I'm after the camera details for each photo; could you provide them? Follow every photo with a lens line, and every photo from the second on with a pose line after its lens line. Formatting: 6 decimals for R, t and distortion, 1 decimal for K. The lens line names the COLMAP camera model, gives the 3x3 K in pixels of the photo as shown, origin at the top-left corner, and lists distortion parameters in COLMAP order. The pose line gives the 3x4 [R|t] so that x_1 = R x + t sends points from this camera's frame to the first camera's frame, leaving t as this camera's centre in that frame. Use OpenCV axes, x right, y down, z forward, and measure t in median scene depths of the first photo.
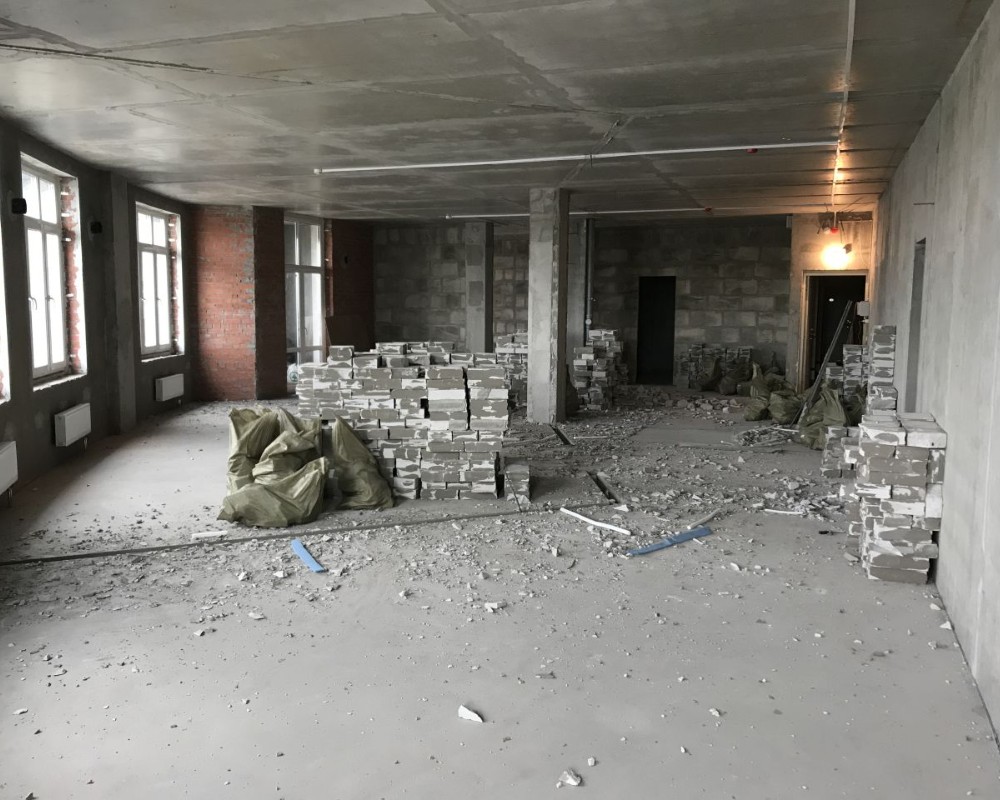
lens RADIAL K [[890.8, 0, 498.5], [0, 890.8, 401.1], [0, 0, 1]] dist [0.003299, 0.002429]
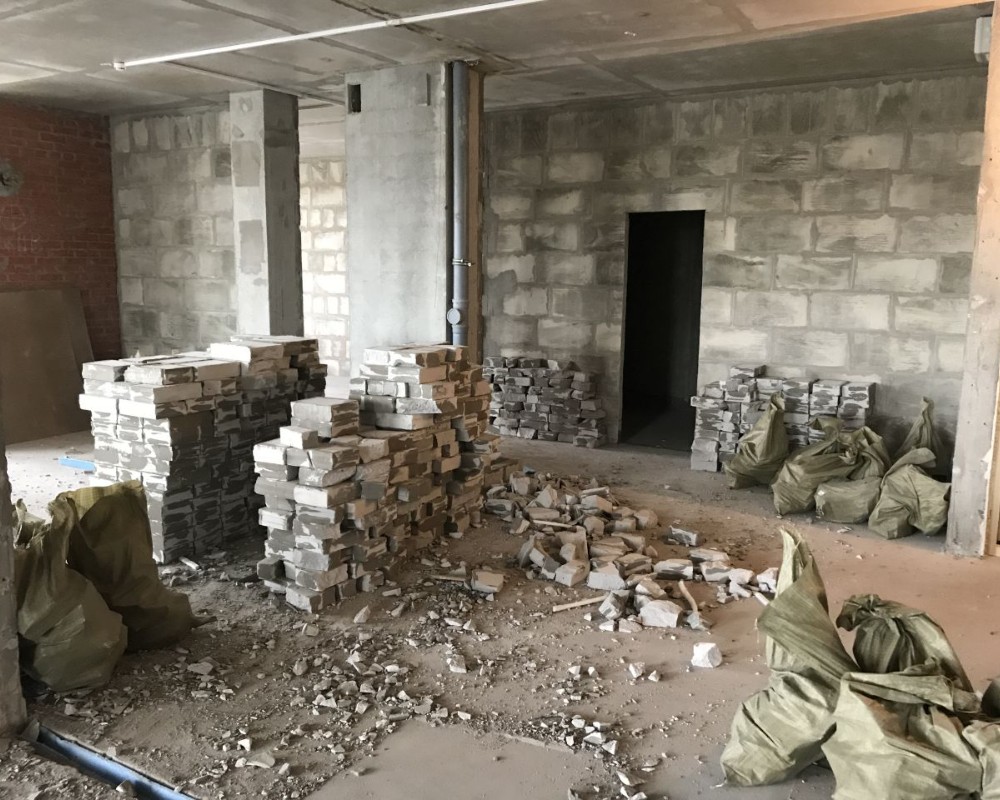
lens RADIAL K [[890.8, 0, 502.1], [0, 890.8, 396.7], [0, 0, 1]] dist [0.003299, 0.002429]
pose [[0.982161, 0.033934, -0.184952, 0.187982], [-0.027201, 0.998876, 0.038825, -0.063434], [0.186062, -0.033101, 0.981980, 0.552571]]
